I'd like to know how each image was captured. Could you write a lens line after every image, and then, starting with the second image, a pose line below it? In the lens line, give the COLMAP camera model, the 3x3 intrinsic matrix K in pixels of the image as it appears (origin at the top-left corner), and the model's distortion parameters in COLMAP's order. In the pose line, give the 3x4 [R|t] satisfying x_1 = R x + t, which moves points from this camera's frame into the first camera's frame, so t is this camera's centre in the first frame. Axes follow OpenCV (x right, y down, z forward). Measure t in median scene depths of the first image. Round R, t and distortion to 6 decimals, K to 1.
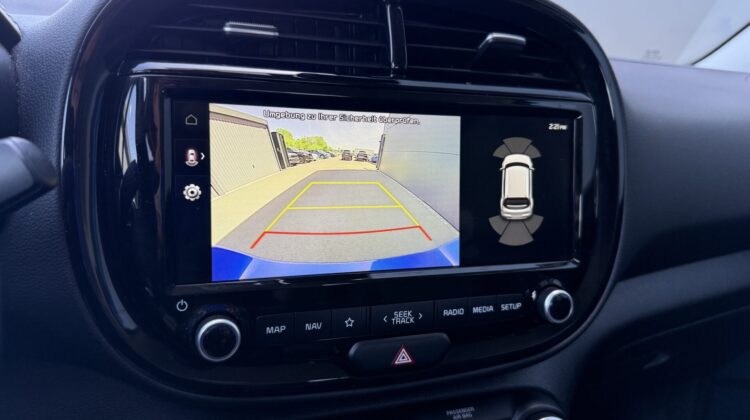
lens RADIAL K [[573.3, 0, 378.5], [0, 573.3, 202.1], [0, 0, 1]] dist [0.064922, -0.108228]
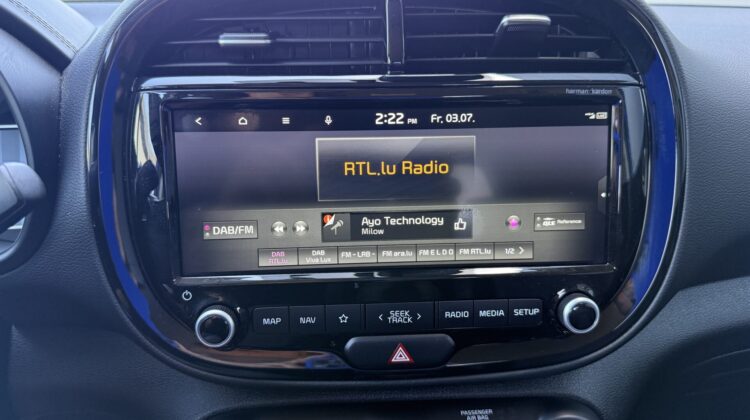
lens RADIAL K [[573.3, 0, 376.0], [0, 573.3, 204.4], [0, 0, 1]] dist [0.064922, -0.108228]
pose [[0.949539, 0.017638, -0.313151, 0.305068], [0.005960, 0.997223, 0.074240, -0.067459], [0.313591, -0.072360, 0.946797, 0.051479]]
